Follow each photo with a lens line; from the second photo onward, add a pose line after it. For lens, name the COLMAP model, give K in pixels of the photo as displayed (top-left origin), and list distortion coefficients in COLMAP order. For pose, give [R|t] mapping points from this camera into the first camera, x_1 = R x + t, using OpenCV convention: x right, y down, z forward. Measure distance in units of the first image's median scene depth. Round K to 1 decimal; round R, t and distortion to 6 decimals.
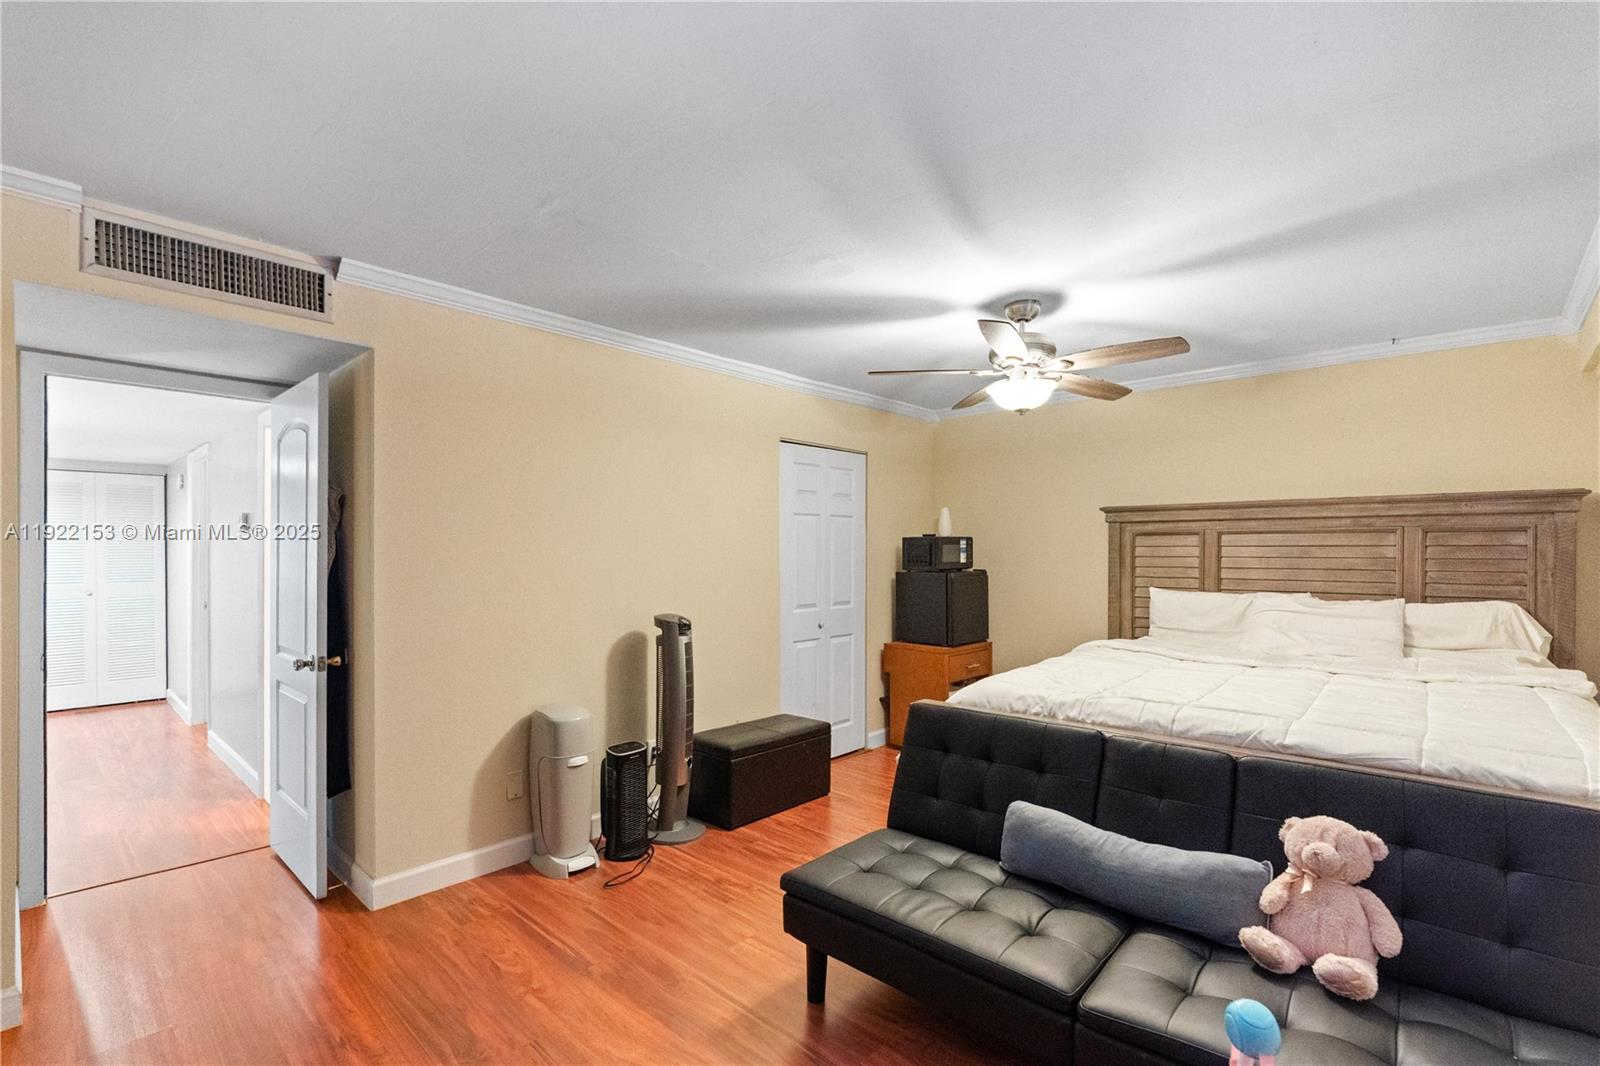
lens RADIAL K [[734.4, 0, 795.5], [0, 734.4, 544.6], [0, 0, 1]] dist [-0.004941, 0.000589]
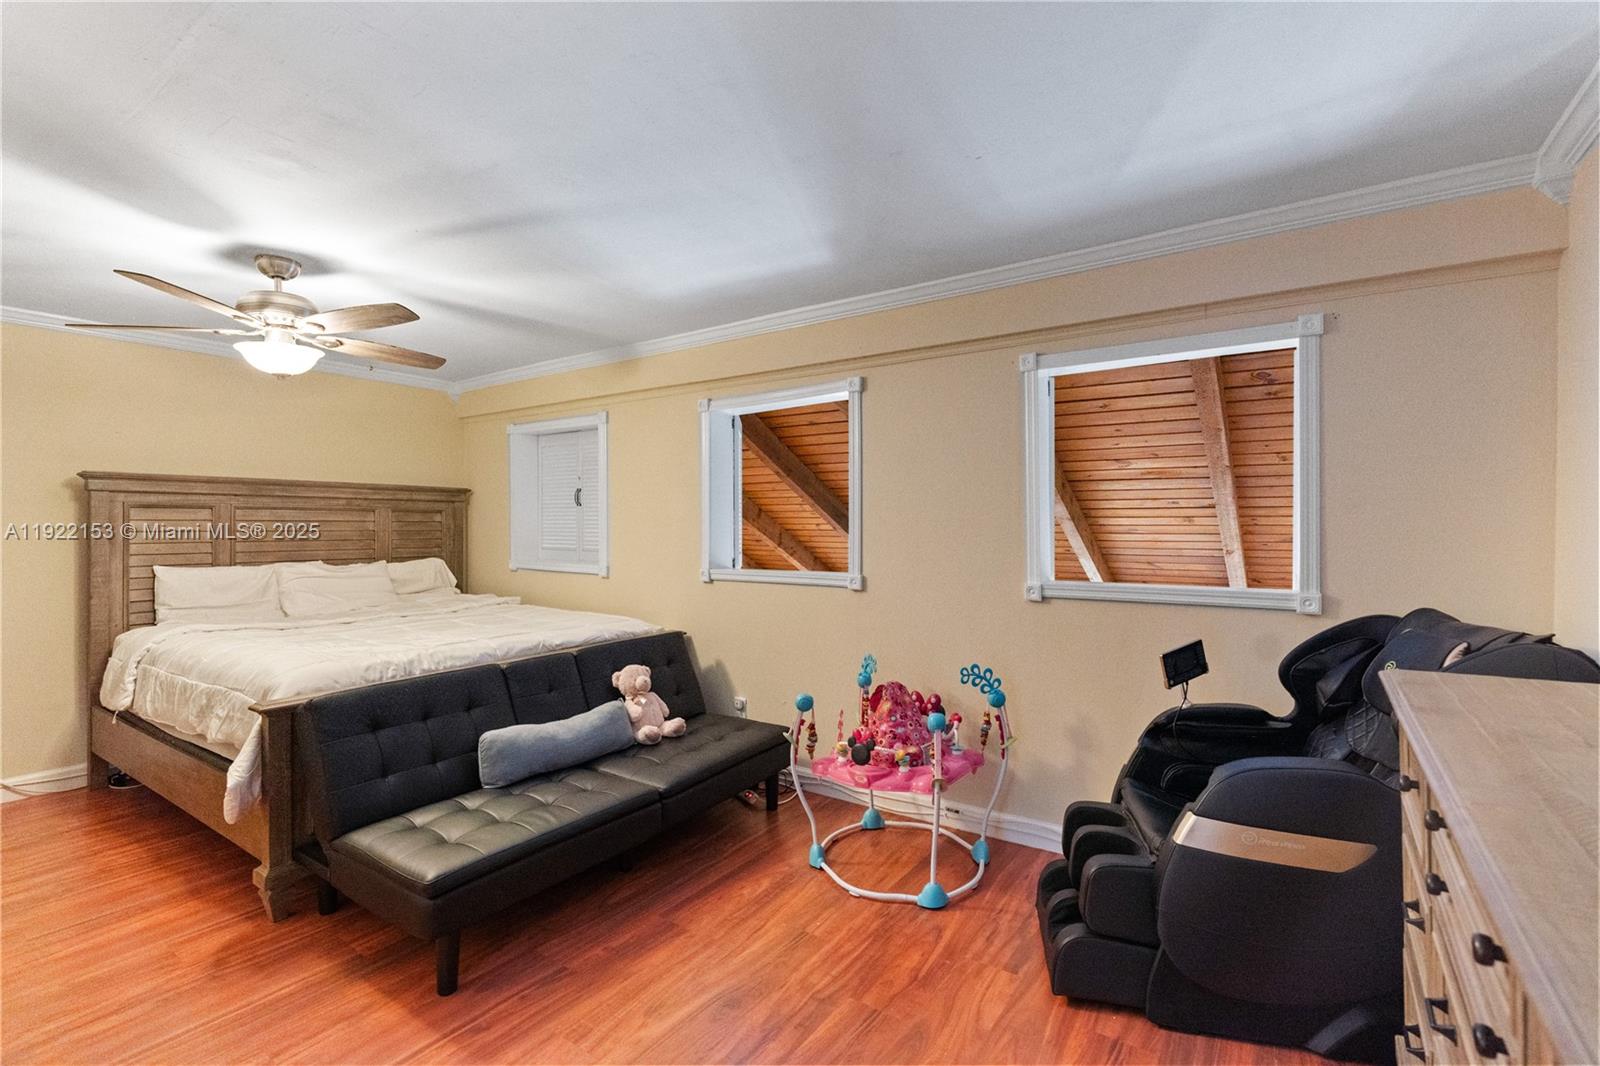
lens RADIAL K [[734.4, 0, 797.7], [0, 734.4, 526.8], [0, 0, 1]] dist [-0.004941, 0.000589]
pose [[-0.140867, -0.003469, 0.990022, -0.657068], [-0.011164, 0.999936, 0.001916, 0.000152], [-0.989966, -0.010783, -0.140897, 0.447827]]
